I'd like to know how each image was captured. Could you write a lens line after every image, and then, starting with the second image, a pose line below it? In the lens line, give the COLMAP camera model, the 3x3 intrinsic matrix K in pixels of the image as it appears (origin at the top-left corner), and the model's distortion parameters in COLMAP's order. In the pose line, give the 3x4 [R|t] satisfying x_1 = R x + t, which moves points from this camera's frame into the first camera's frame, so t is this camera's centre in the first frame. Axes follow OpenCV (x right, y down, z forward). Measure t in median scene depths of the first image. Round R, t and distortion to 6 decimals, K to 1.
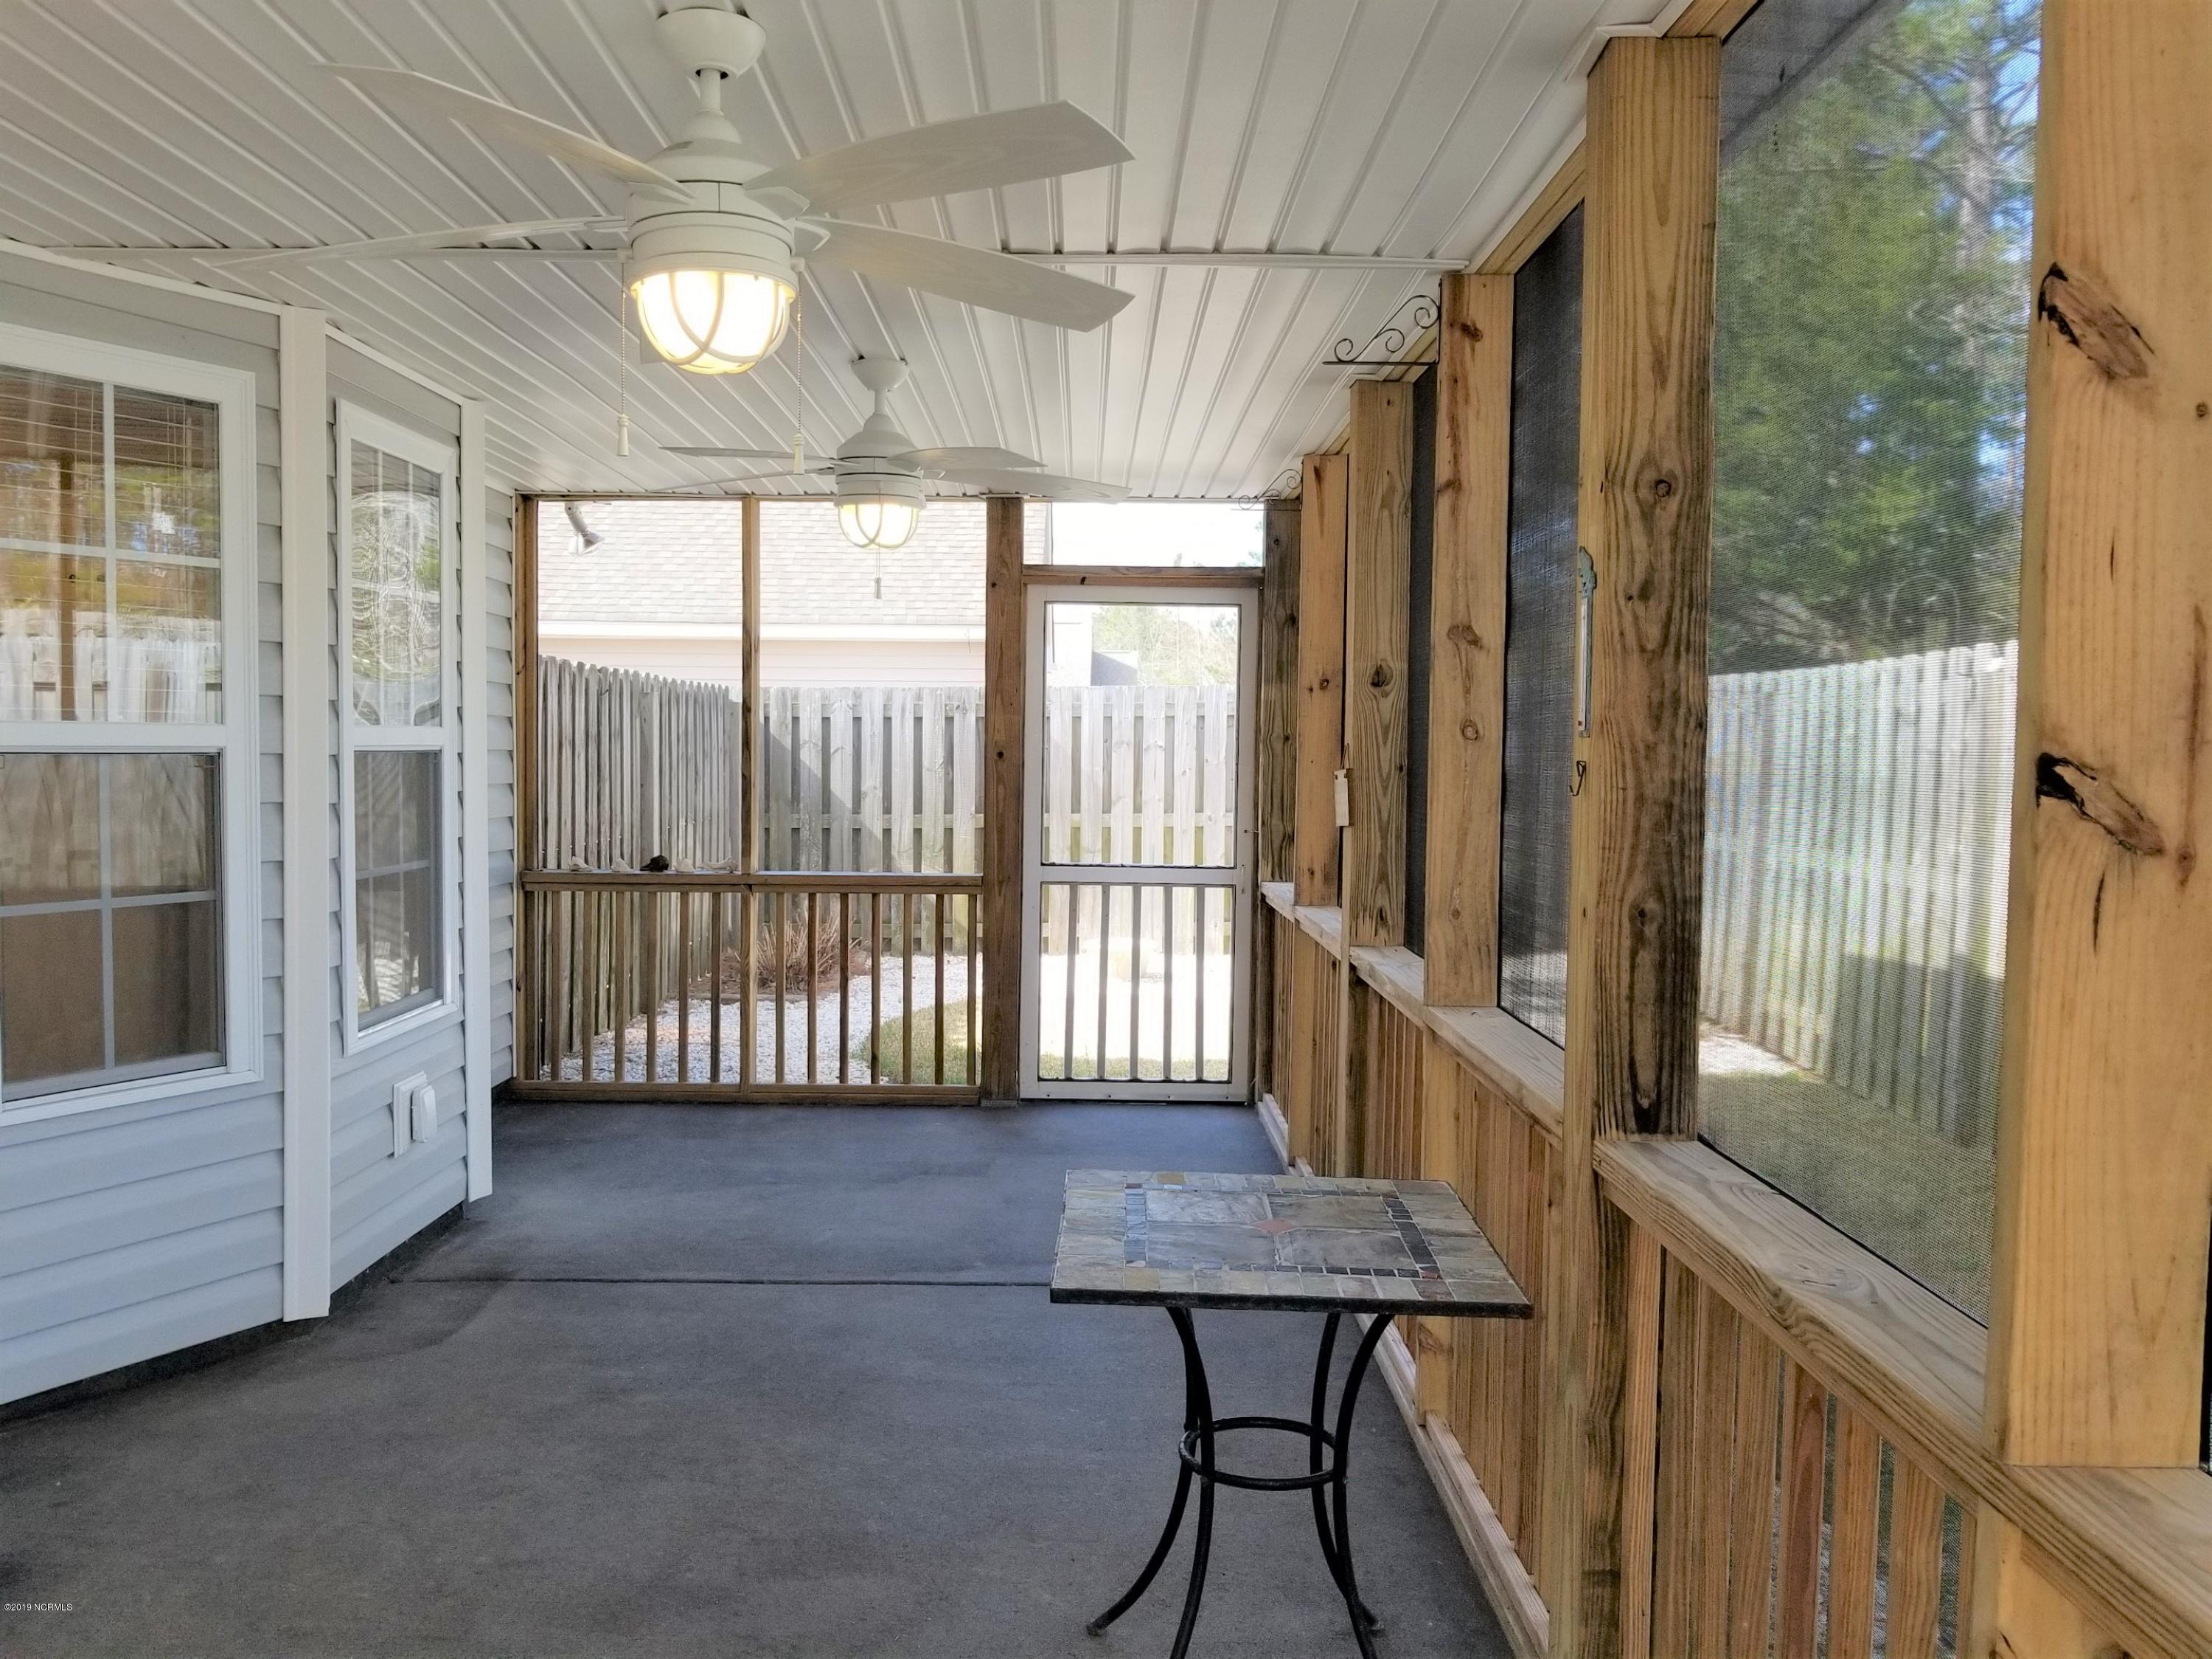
lens RADIAL K [[1770.0, 0, 1079.3], [0, 1770.0, 833.9], [0, 0, 1]] dist [-0.007499, -0.004648]
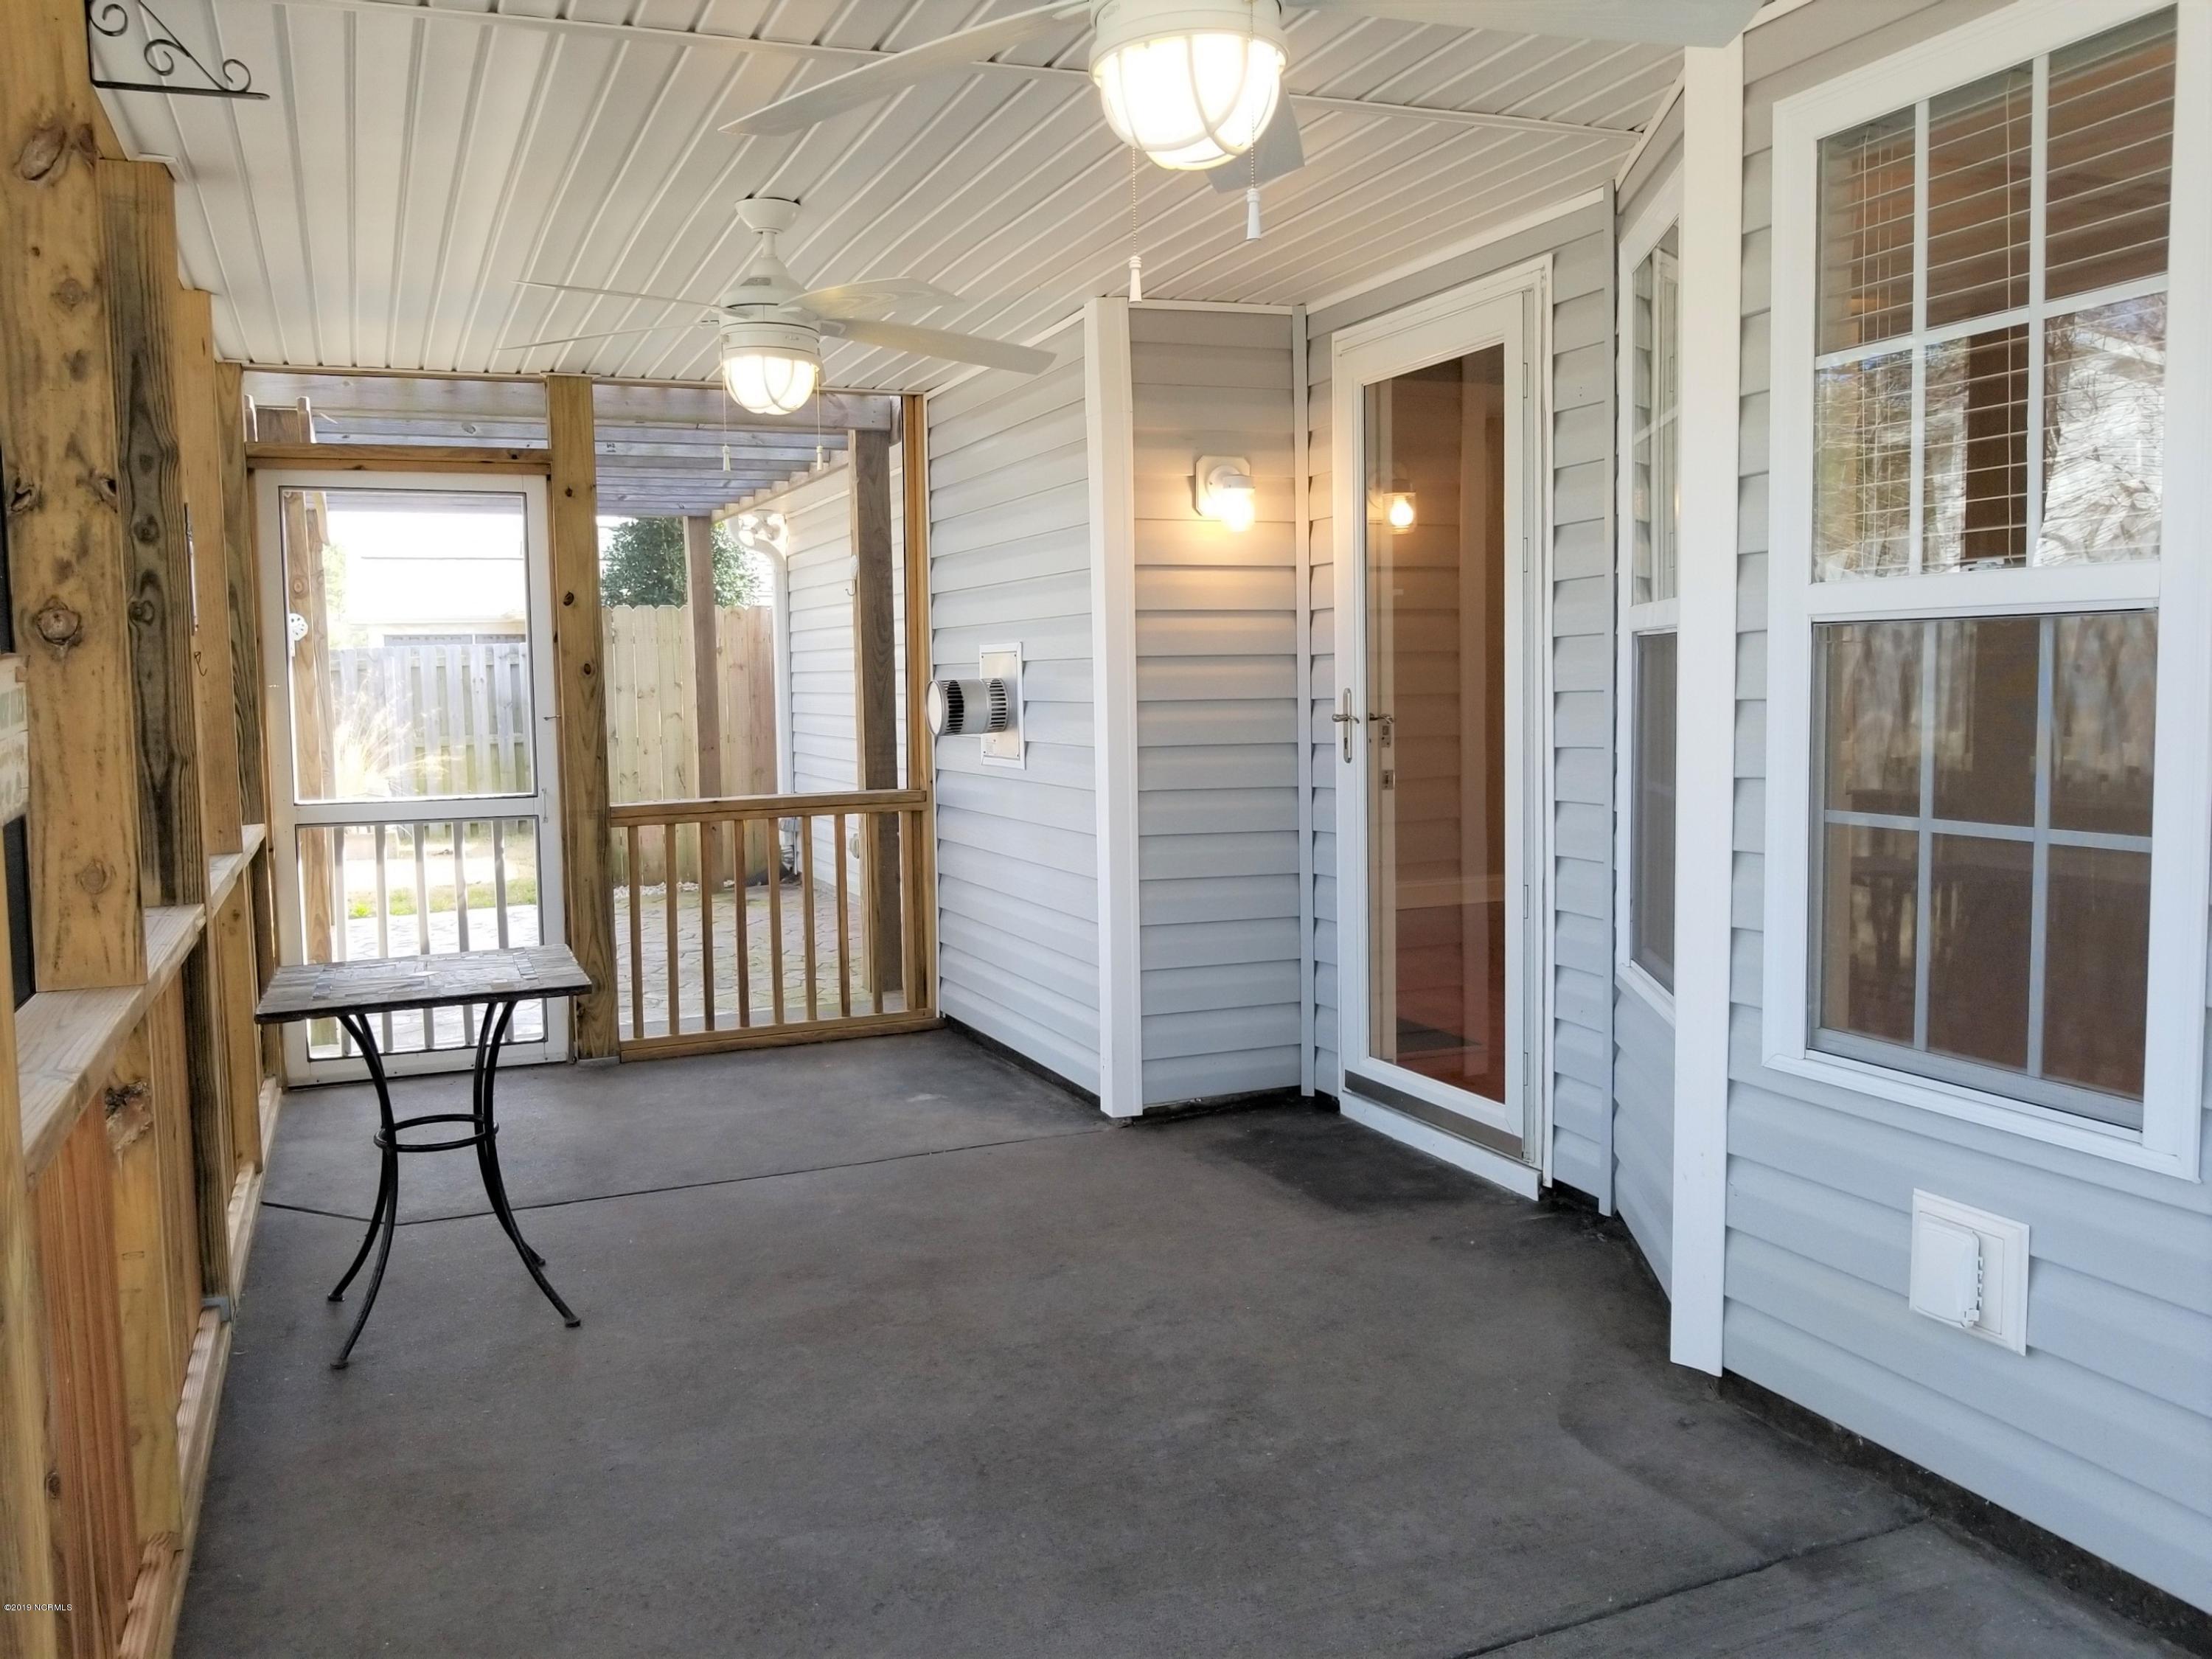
lens RADIAL K [[1774.4, 0, 1106.0], [0, 1774.4, 848.0], [0, 0, 1]] dist [-0.010027, -0.011971]
pose [[-0.921955, 0.041044, -0.385115, 0.093728], [-0.012988, 0.990533, 0.136660, -0.053897], [0.387078, 0.130996, -0.912694, 1.591517]]
